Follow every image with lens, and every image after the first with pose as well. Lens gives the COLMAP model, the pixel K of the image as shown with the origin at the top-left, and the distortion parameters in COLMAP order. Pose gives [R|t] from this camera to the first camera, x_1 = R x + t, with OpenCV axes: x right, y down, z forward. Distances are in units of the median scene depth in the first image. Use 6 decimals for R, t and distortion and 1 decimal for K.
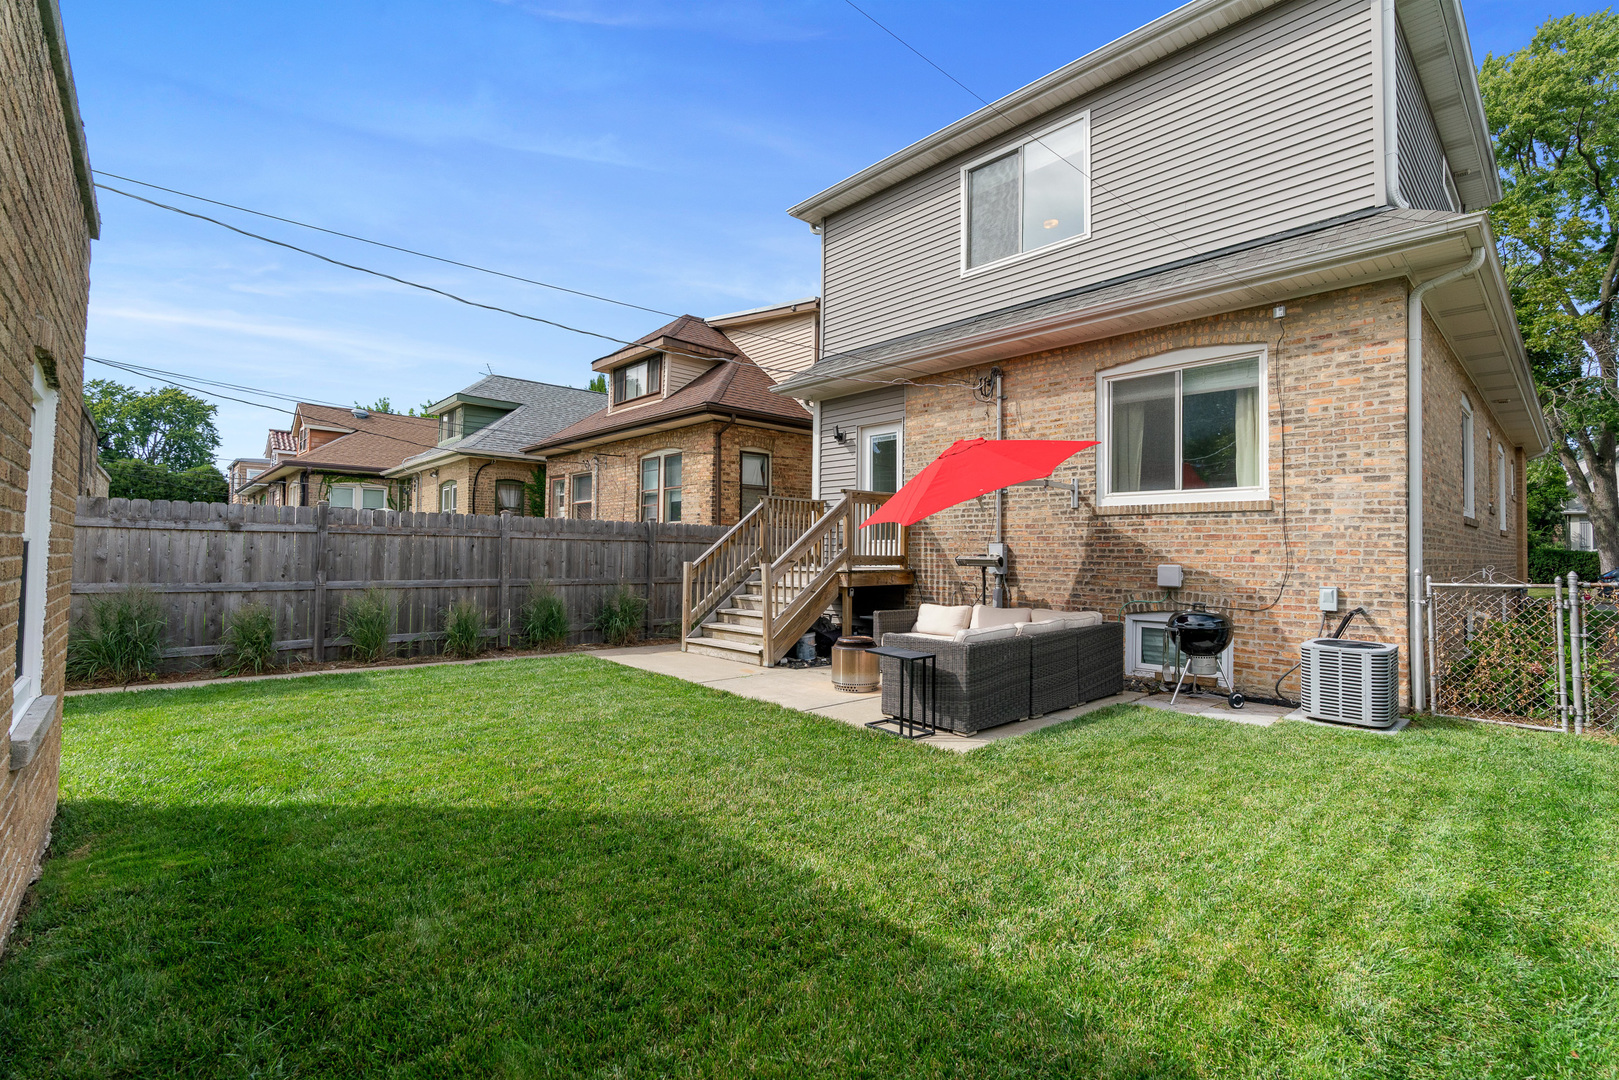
lens RADIAL K [[728.3, 0, 809.6], [0, 728.3, 533.7], [0, 0, 1]] dist [-0.015566, 0.003426]
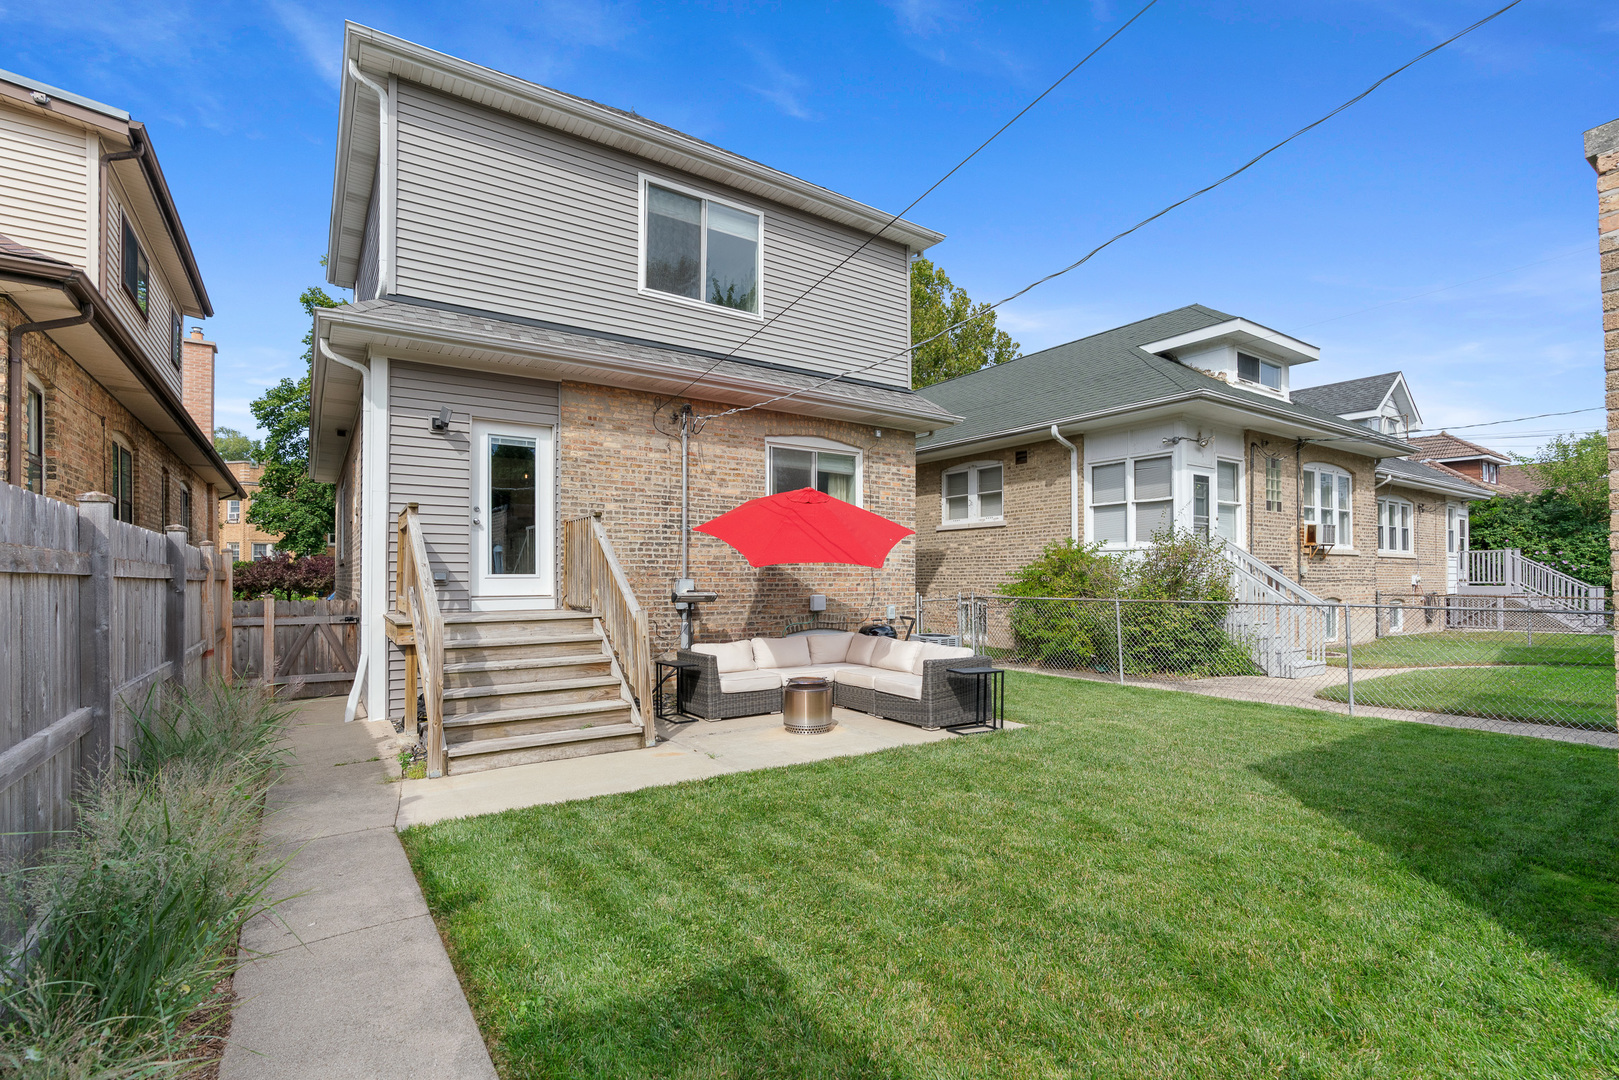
lens RADIAL K [[728.3, 0, 785.8], [0, 728.3, 579.4], [0, 0, 1]] dist [-0.015566, 0.003426]
pose [[0.164672, -0.004175, 0.986340, -0.744423], [-0.015411, 0.999858, 0.006805, 0.005108], [-0.986228, -0.016321, 0.164584, 0.722775]]
